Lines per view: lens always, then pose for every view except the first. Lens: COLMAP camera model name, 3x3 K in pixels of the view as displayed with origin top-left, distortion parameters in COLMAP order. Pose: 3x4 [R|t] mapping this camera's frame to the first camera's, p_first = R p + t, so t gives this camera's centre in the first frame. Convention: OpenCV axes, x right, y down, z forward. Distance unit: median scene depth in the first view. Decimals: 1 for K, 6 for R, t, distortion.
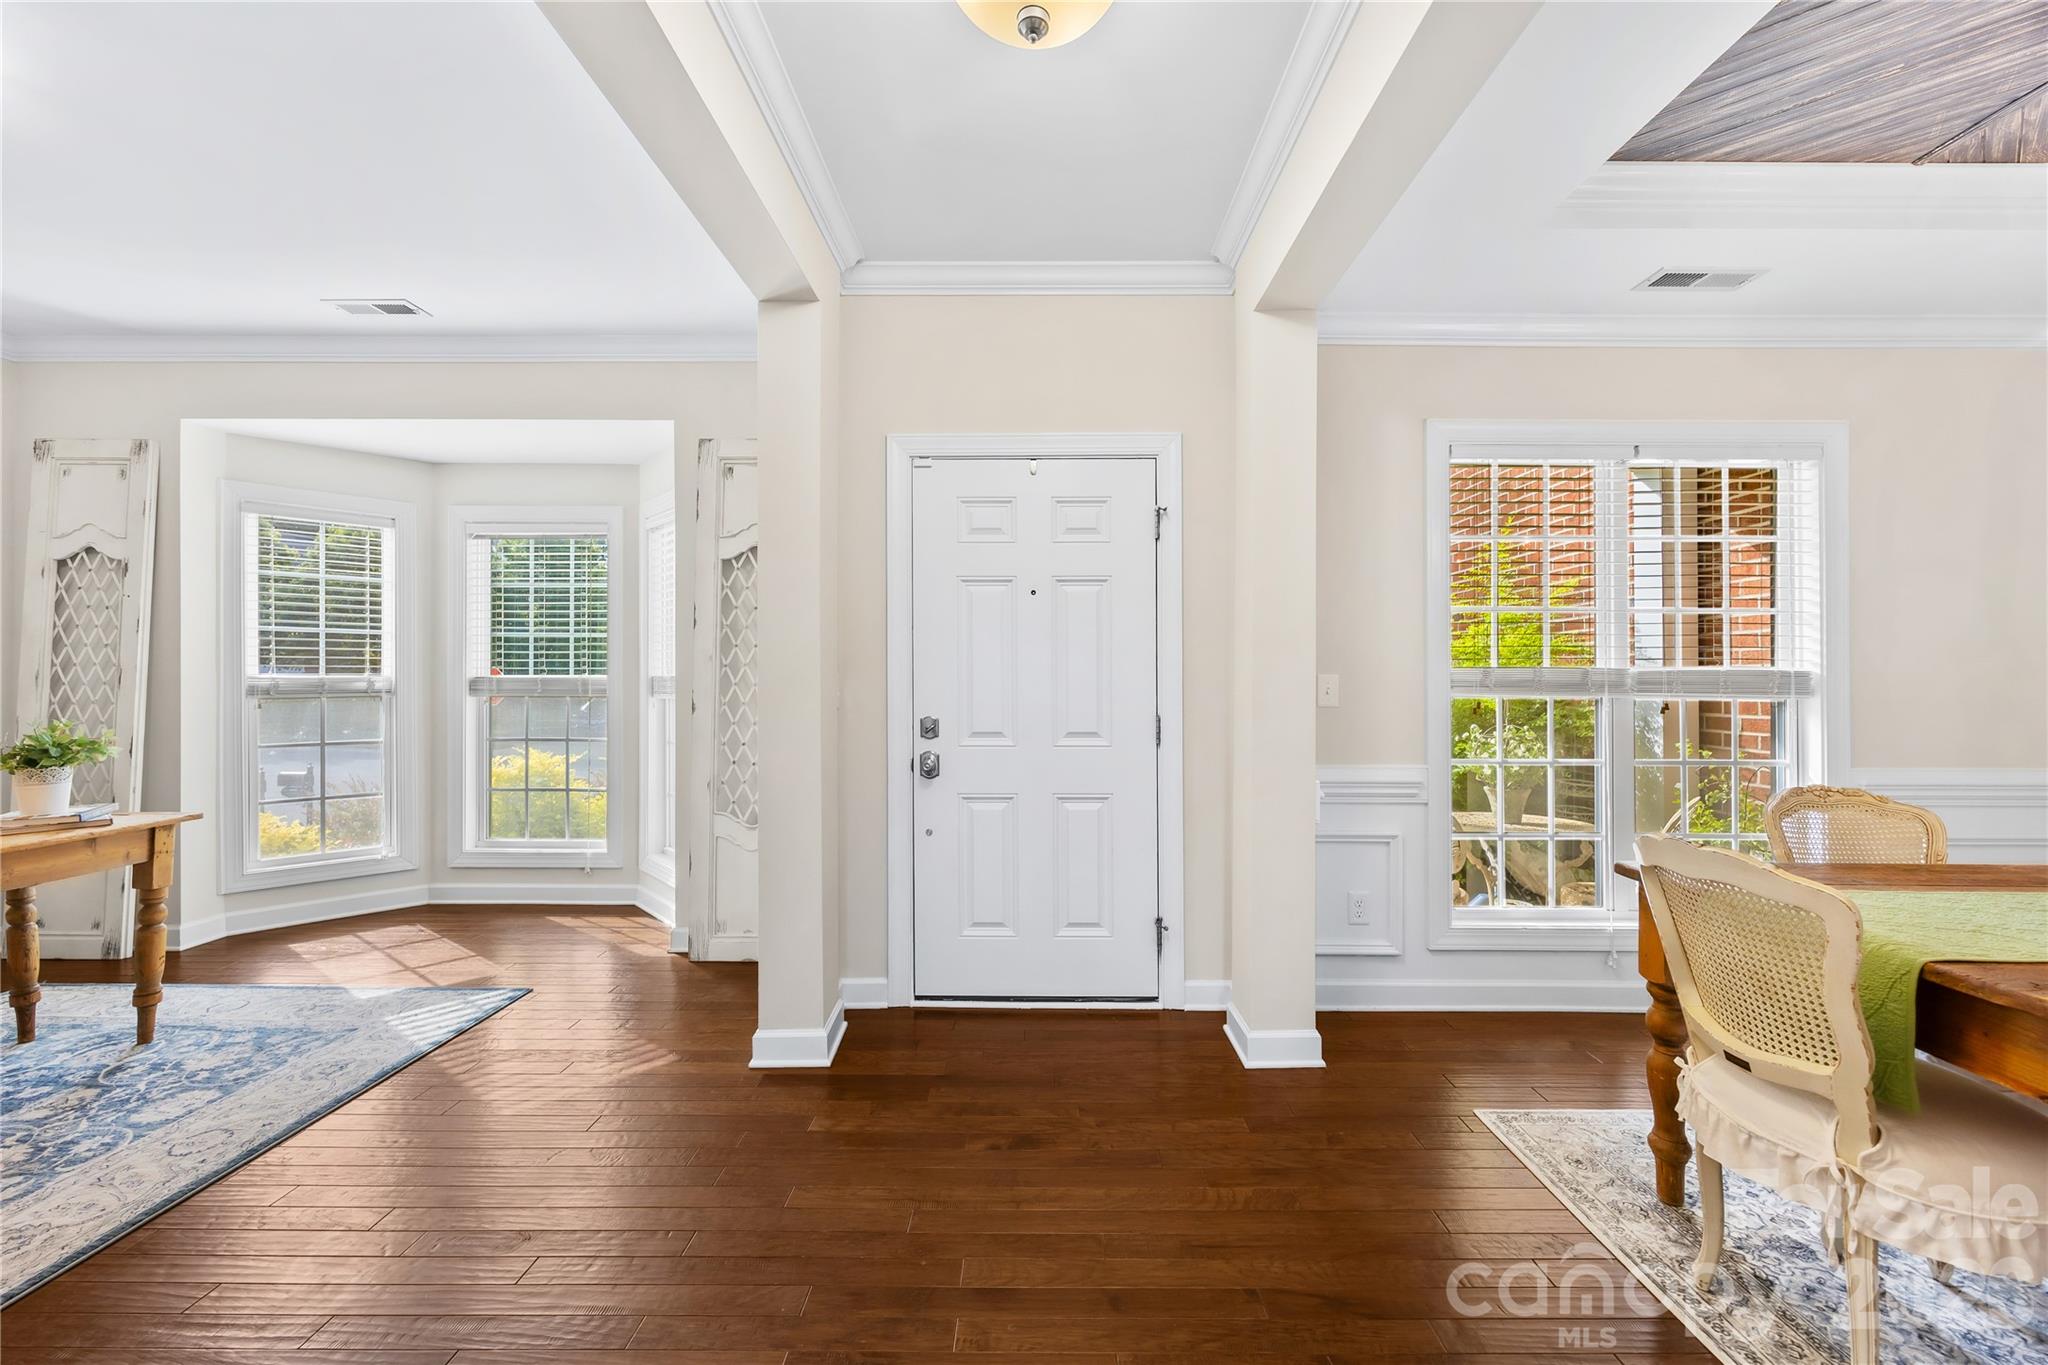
lens RADIAL K [[794.1, 0, 1024.6], [0, 794.1, 677.5], [0, 0, 1]] dist [0.001513, 0.000639]
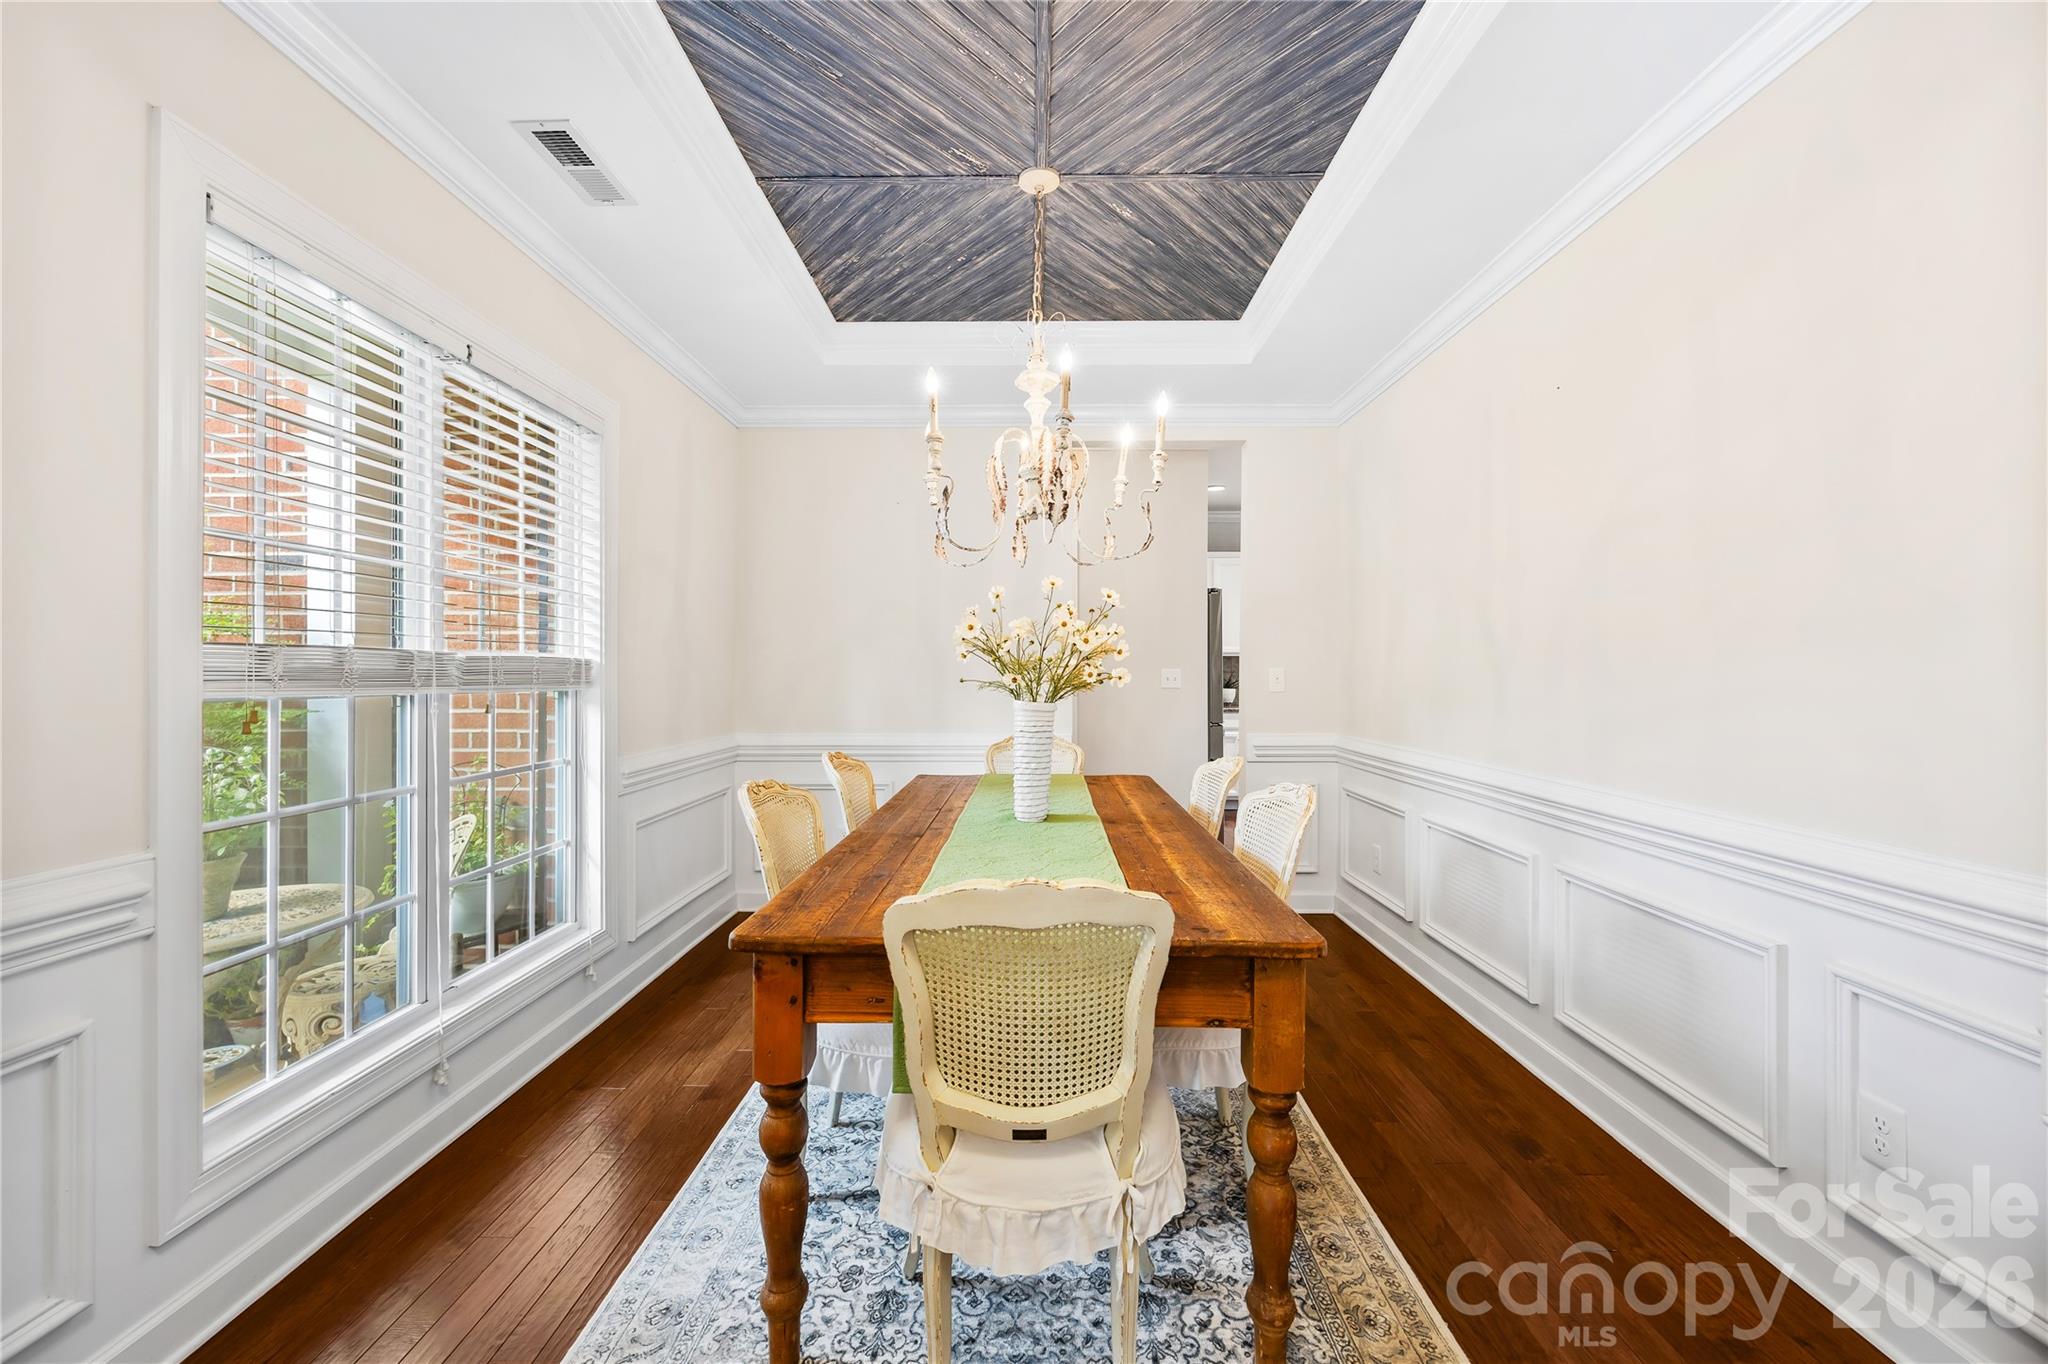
lens RADIAL K [[794.1, 0, 1025.3], [0, 794.1, 670.8], [0, 0, 1]] dist [0.001513, 0.000639]
pose [[-0.007469, 0.001186, 0.999971, 0.041698], [-0.003611, 0.999993, -0.001213, 0.005196], [-0.999966, -0.003620, -0.007465, 0.487831]]
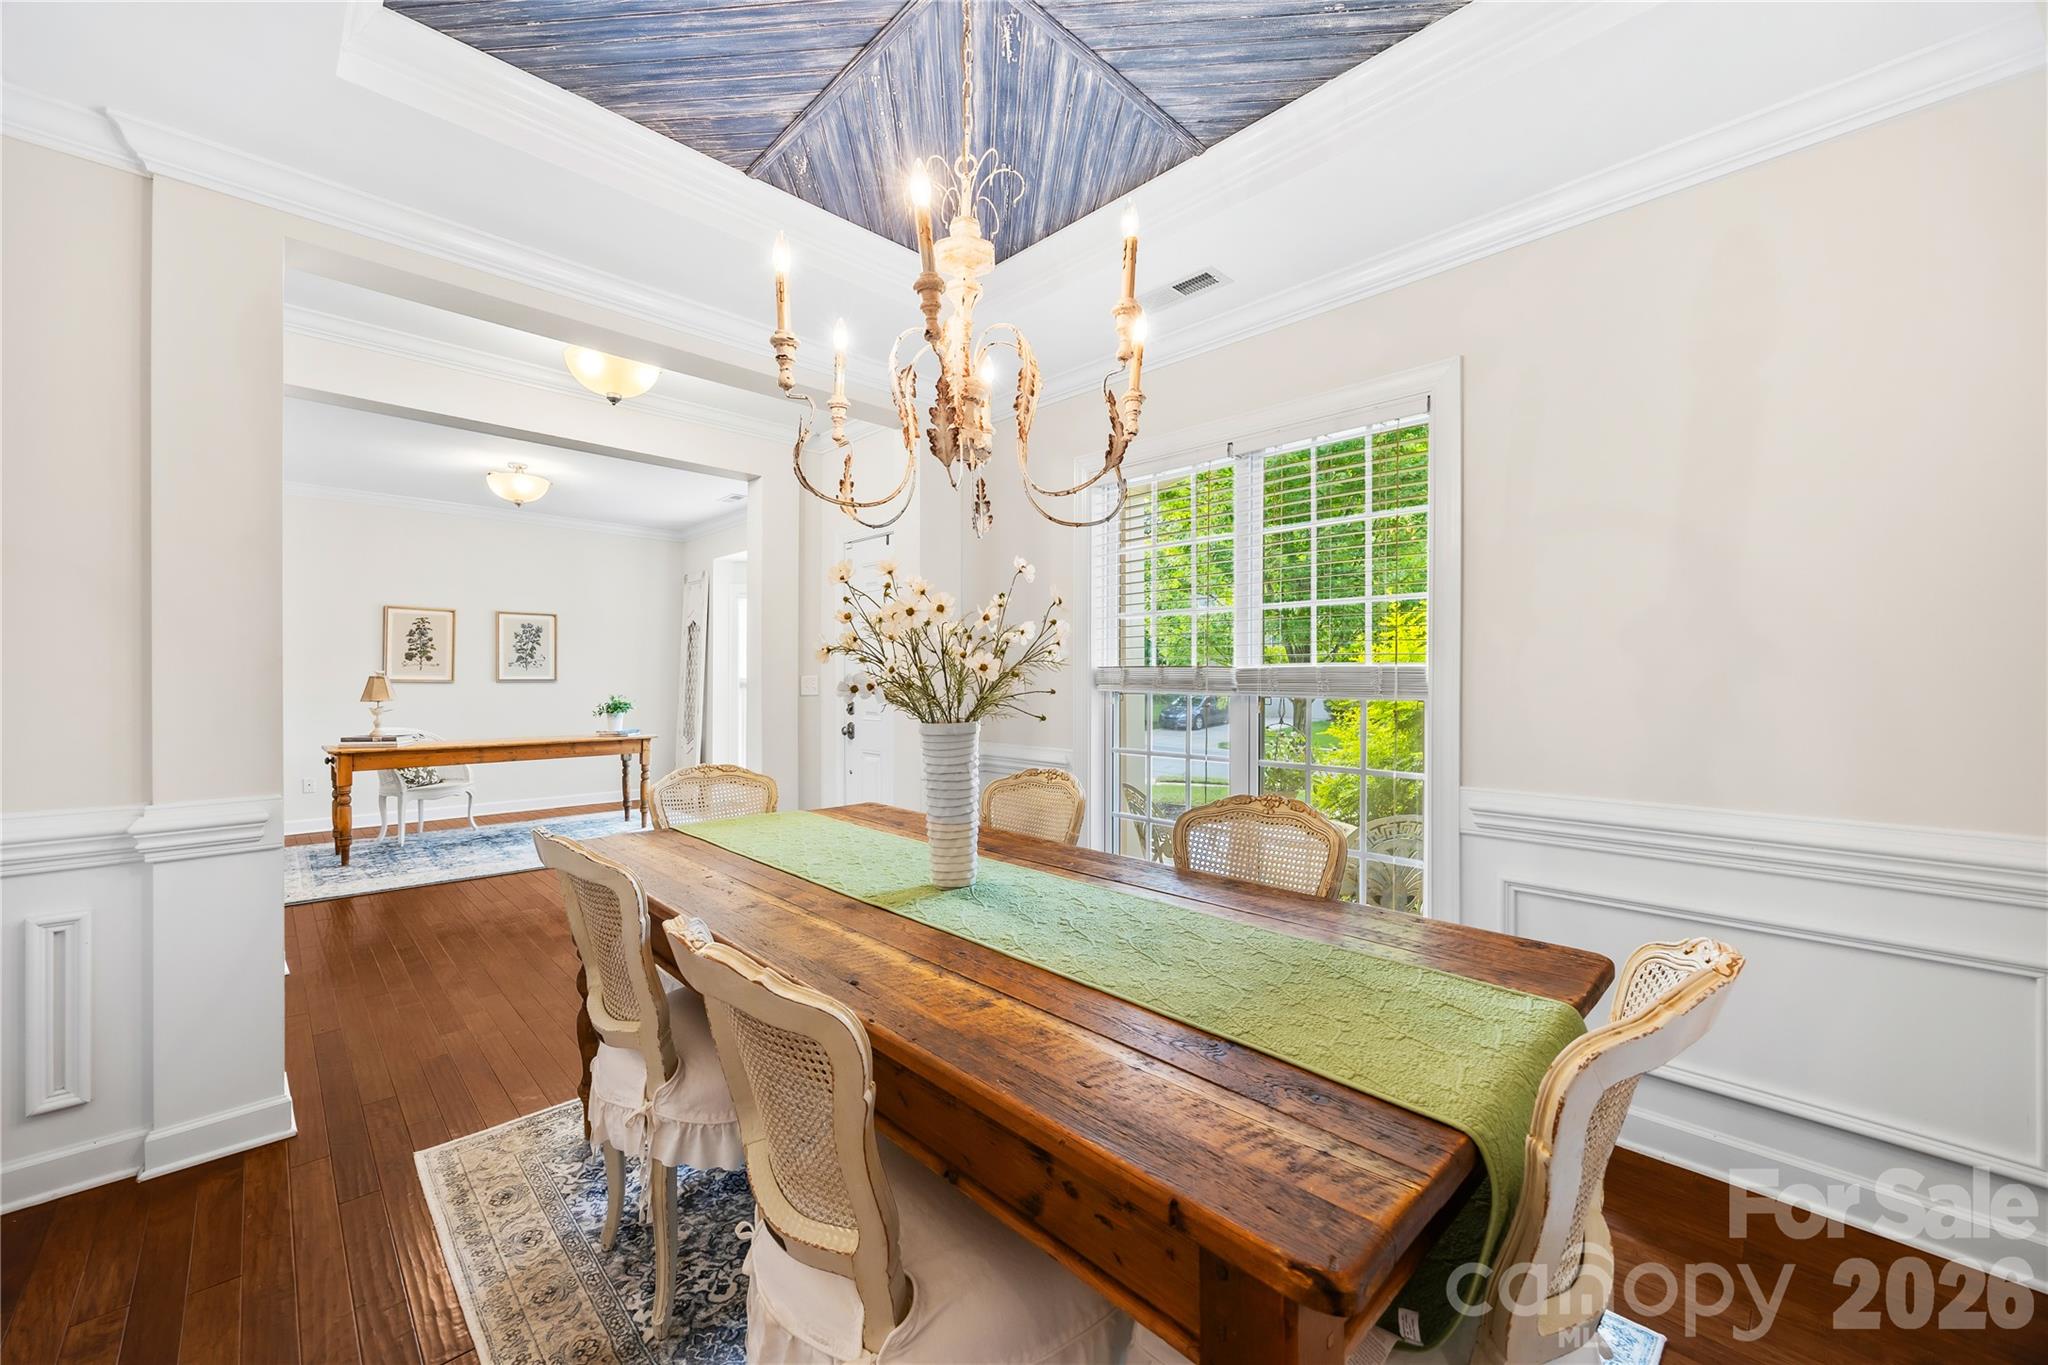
lens RADIAL K [[794.1, 0, 1021.1], [0, 794.1, 680.0], [0, 0, 1]] dist [0.001513, 0.000639]
pose [[0.710437, 0.004556, -0.703746, 1.249716], [-0.002179, 0.999988, 0.004275, 0.001740], [0.703757, -0.001504, 0.710439, 0.108049]]
